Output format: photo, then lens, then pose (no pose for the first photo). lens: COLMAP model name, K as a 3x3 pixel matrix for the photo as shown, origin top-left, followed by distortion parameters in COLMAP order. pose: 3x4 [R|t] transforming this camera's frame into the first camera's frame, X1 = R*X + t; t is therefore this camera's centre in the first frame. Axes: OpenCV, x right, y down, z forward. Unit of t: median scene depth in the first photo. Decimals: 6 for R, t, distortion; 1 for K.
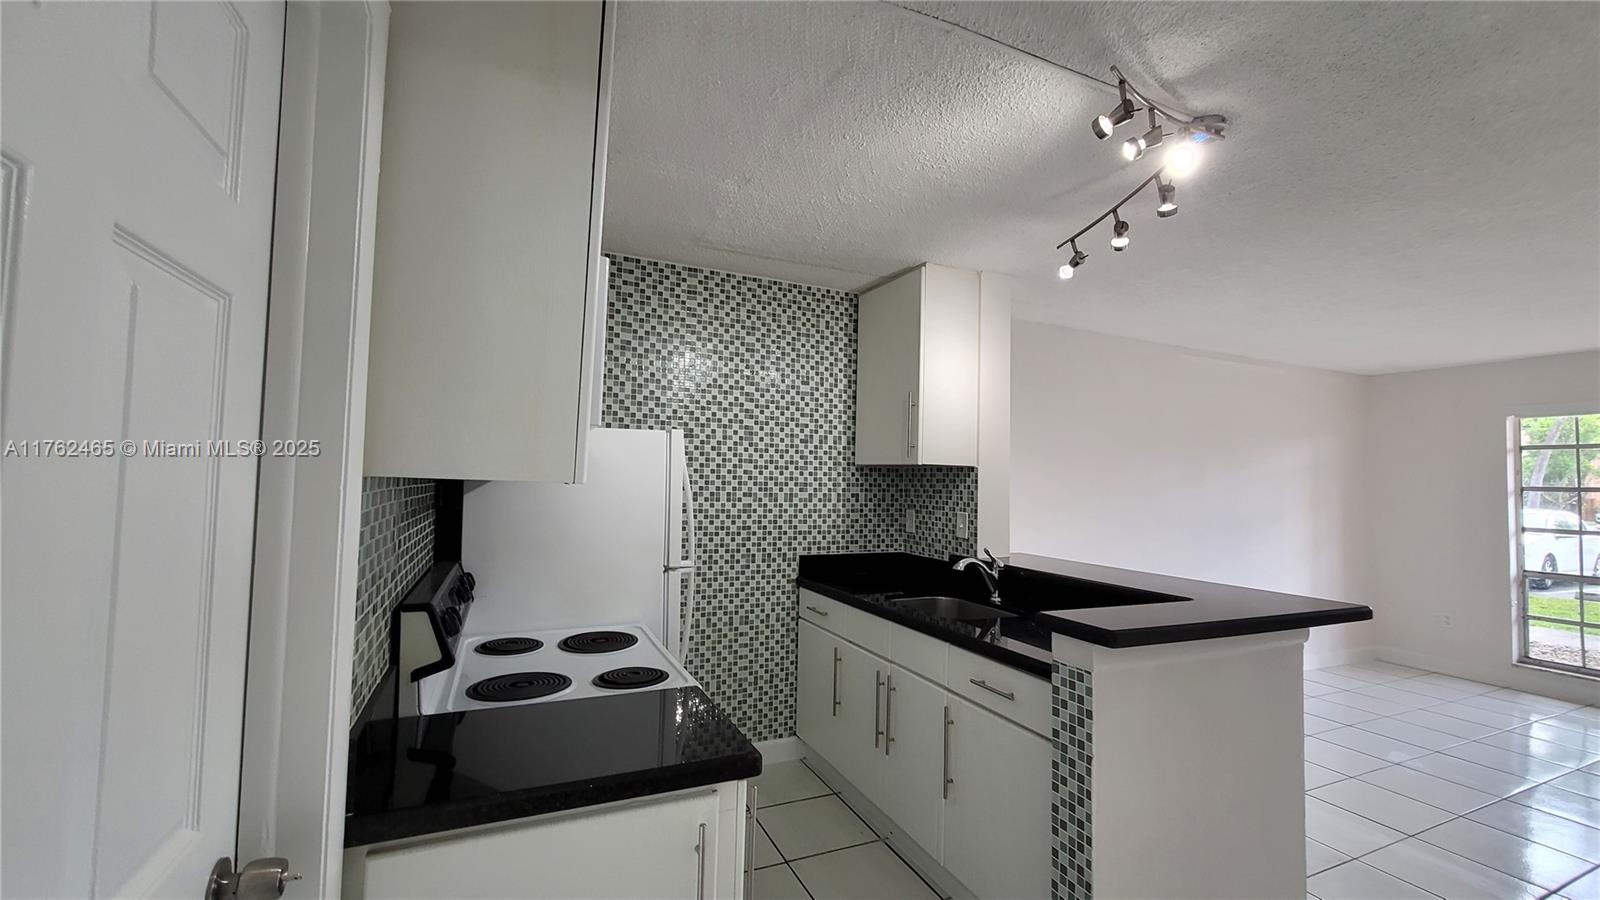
lens RADIAL K [[655.1, 0, 803.0], [0, 655.1, 453.5], [0, 0, 1]] dist [-0.004025, -0.000348]
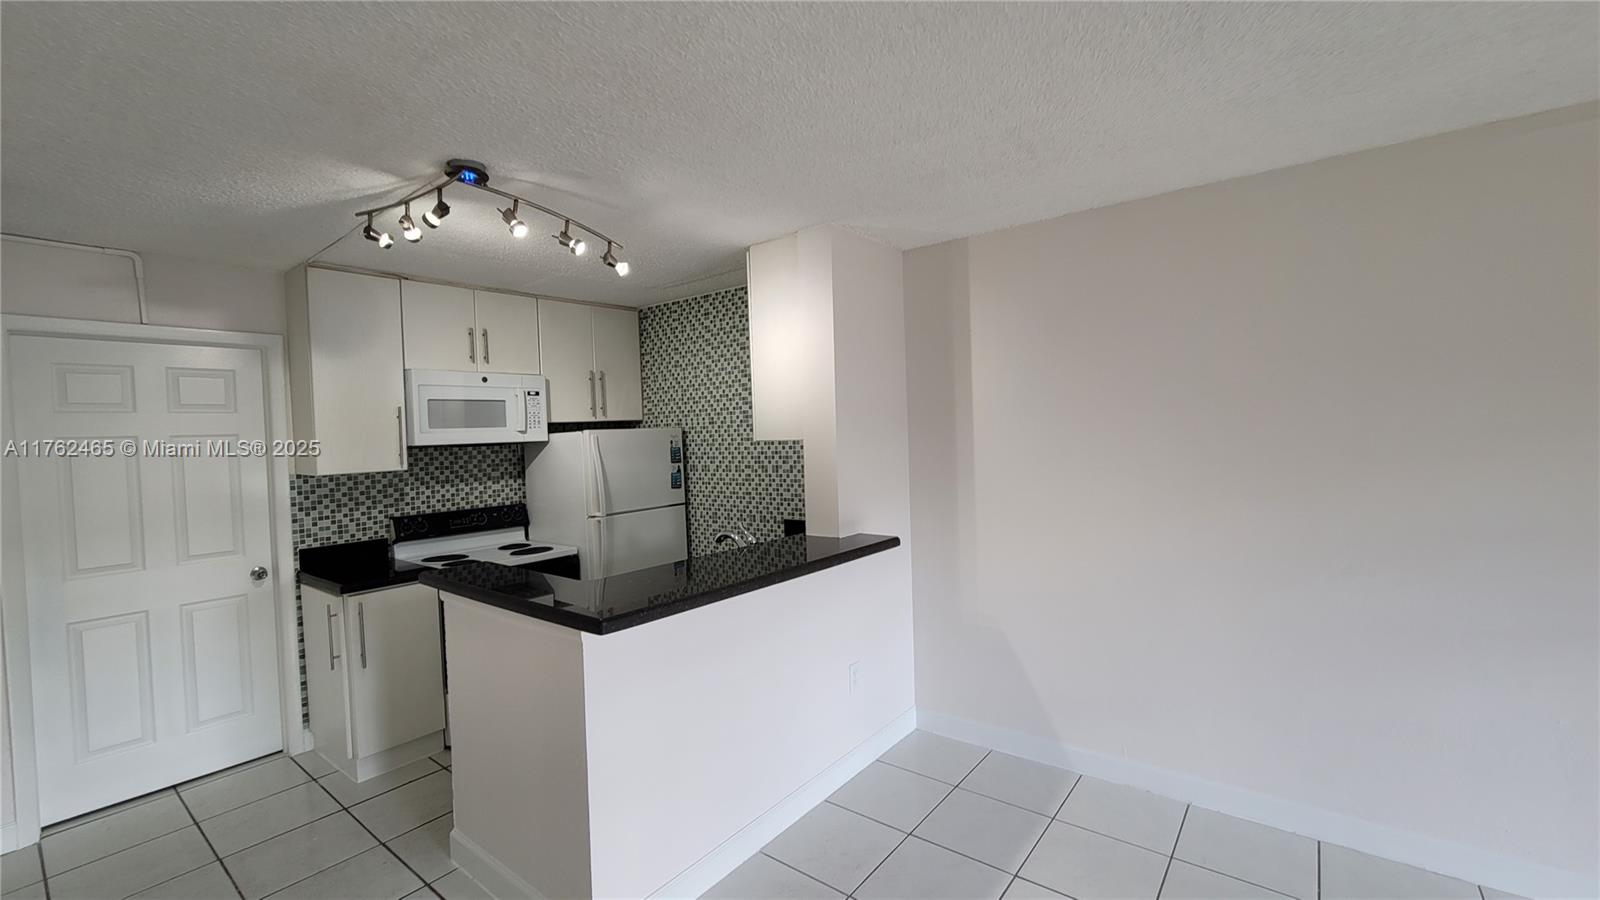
lens RADIAL K [[655.1, 0, 798.5], [0, 655.1, 453.6], [0, 0, 1]] dist [-0.004025, -0.000348]
pose [[0.461254, -0.010740, -0.887203, 1.057246], [0.078413, 0.996508, 0.028703, 0.010613], [0.883797, -0.082807, 0.460485, 0.520909]]
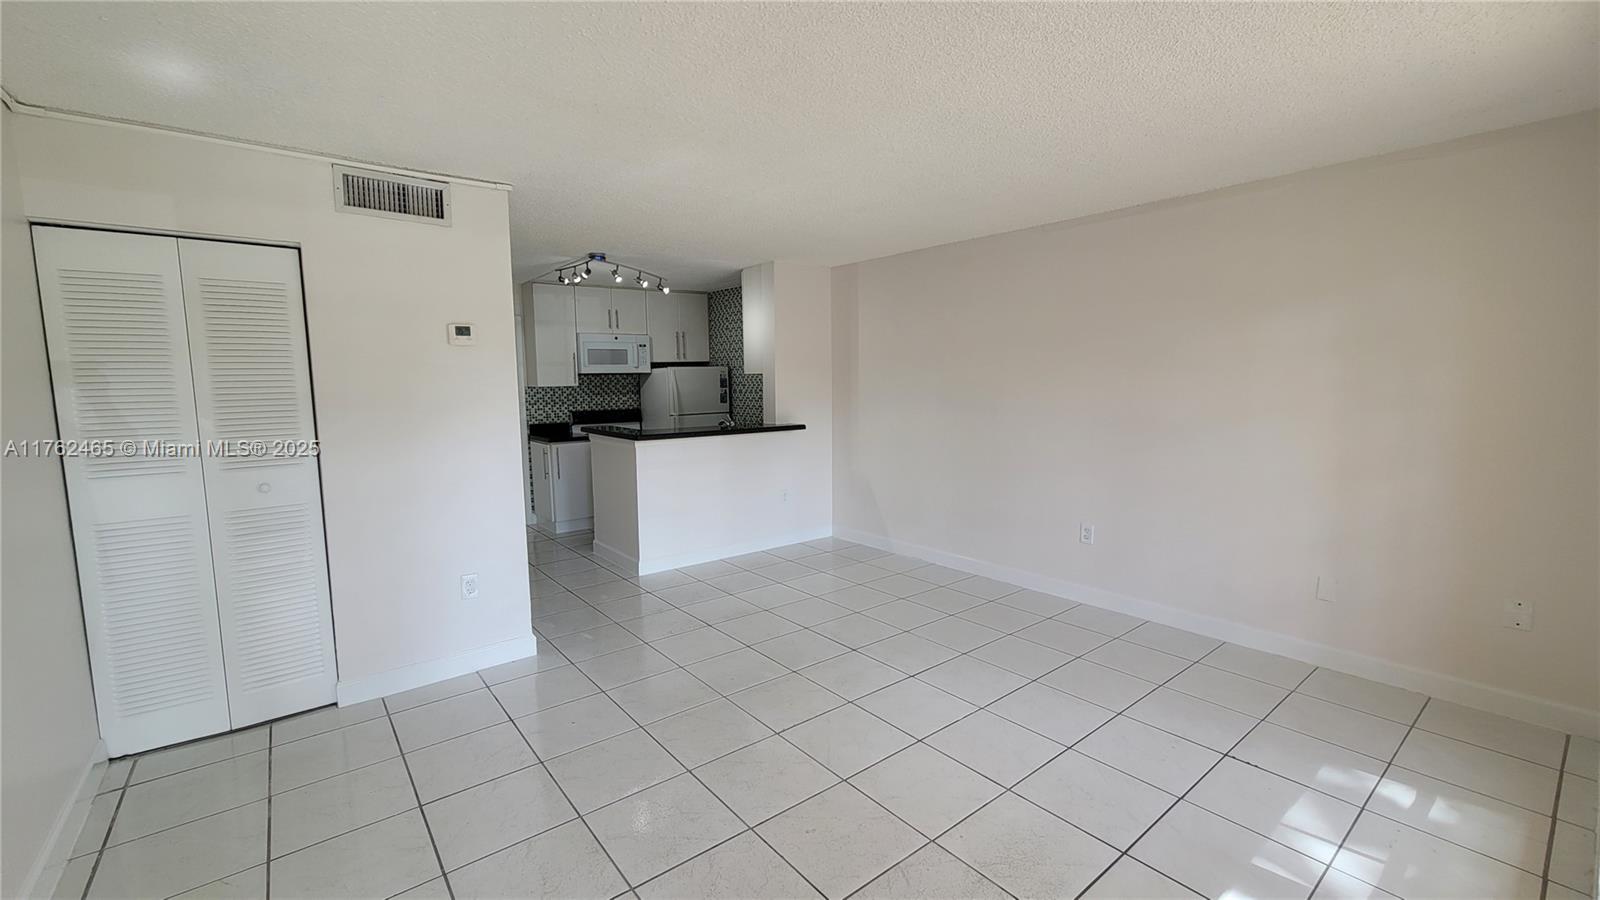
lens RADIAL K [[655.1, 0, 806.6], [0, 655.1, 451.5], [0, 0, 1]] dist [-0.004025, -0.000348]
pose [[0.257796, 0.082112, -0.962704, 1.988422], [0.055932, 0.993443, 0.099712, 0.056917], [0.964579, -0.079551, 0.251513, 0.603741]]
